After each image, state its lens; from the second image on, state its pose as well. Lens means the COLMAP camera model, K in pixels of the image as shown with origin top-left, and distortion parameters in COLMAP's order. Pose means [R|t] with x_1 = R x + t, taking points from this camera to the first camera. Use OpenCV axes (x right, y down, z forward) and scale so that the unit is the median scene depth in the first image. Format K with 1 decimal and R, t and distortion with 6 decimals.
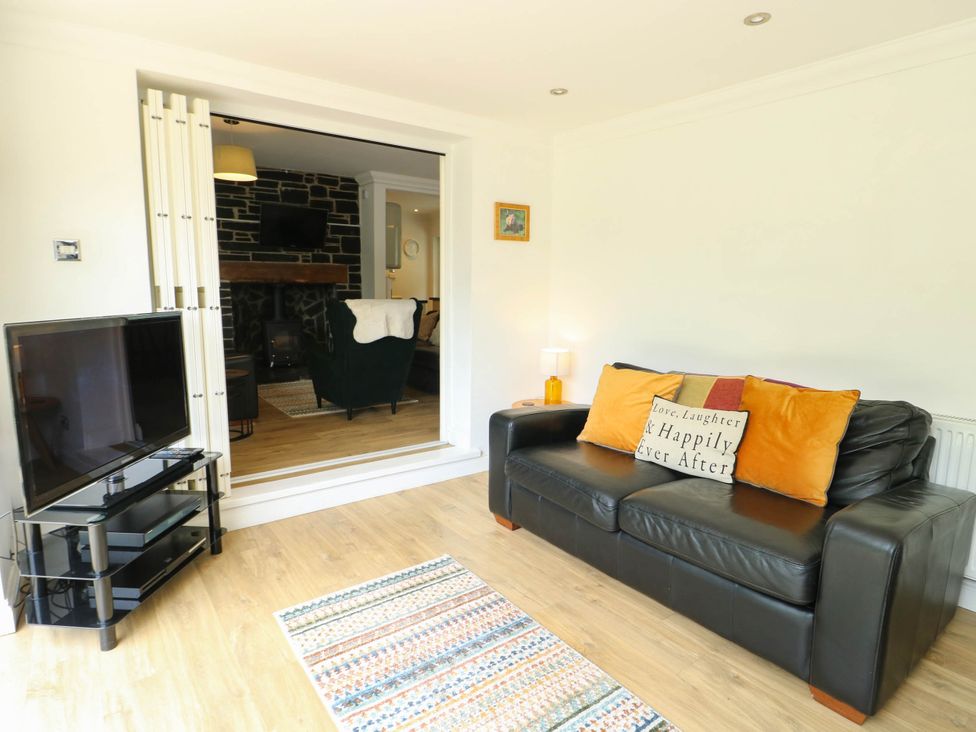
lens RADIAL K [[516.4, 0, 492.3], [0, 516.4, 361.8], [0, 0, 1]] dist [-0.001002, -0.012806]
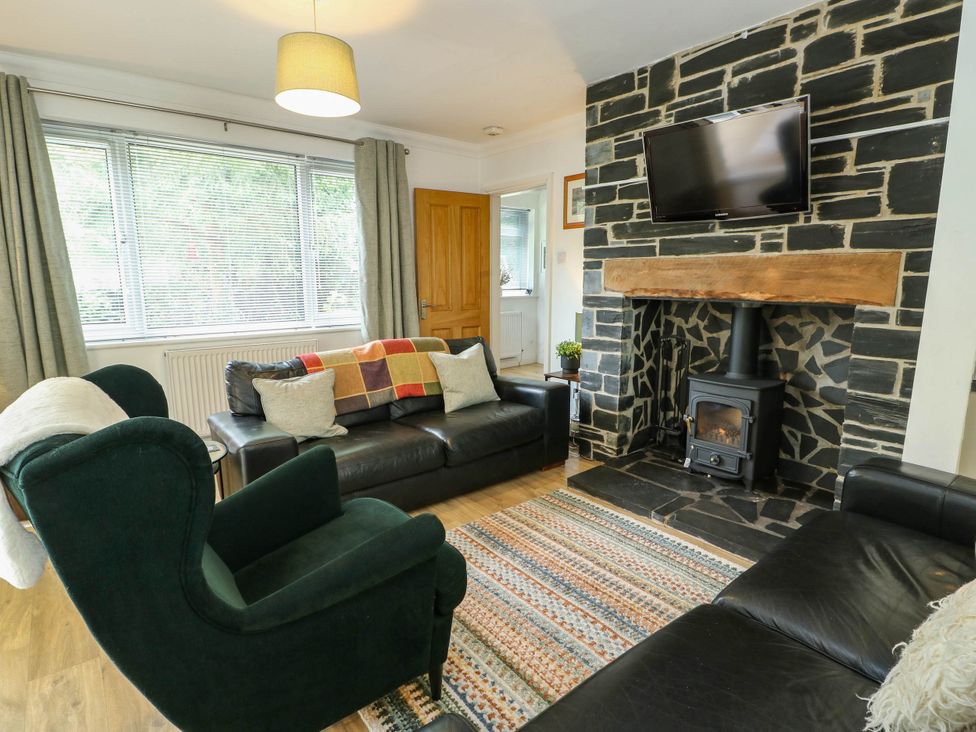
lens RADIAL K [[508.7, 0, 490.0], [0, 508.7, 362.8], [0, 0, 1]] dist [-0.001261, -0.013866]
pose [[0.050076, 0.155950, -0.986495, 0.031980], [-0.147042, 0.978122, 0.147163, -0.131586], [0.987862, 0.137687, 0.071912, 0.756844]]
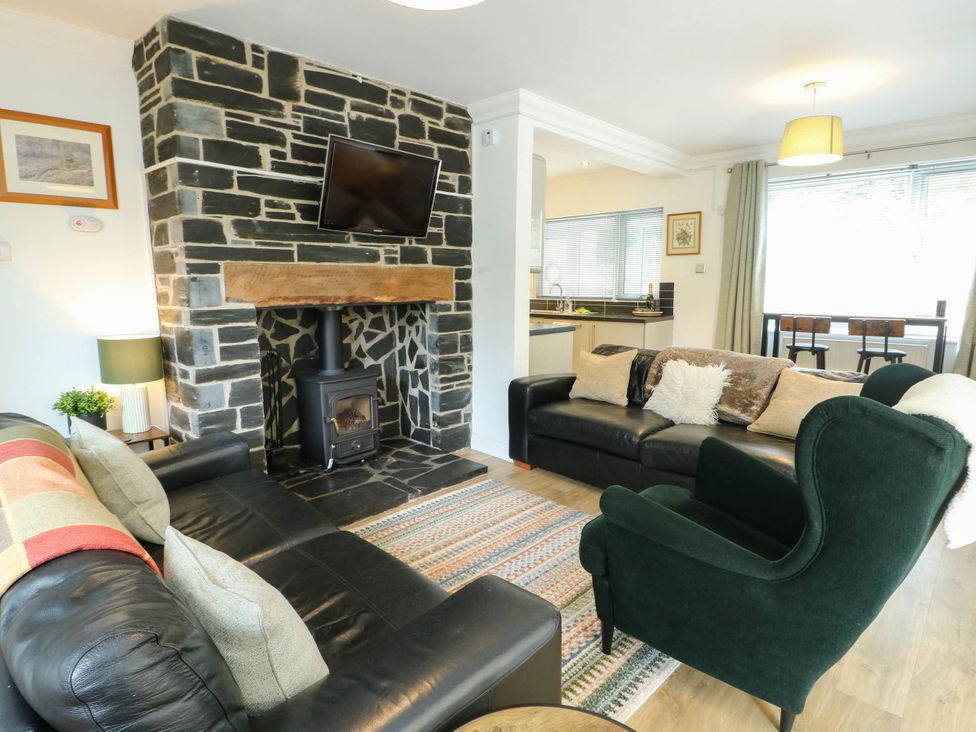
lens RADIAL K [[516.4, 0, 492.3], [0, 516.4, 361.8], [0, 0, 1]] dist [-0.001002, -0.012806]
pose [[0.988771, -0.037002, 0.144784, -0.334698], [0.036514, 0.999315, 0.006028, -0.091870], [-0.144908, -0.000674, 0.989445, 0.465101]]
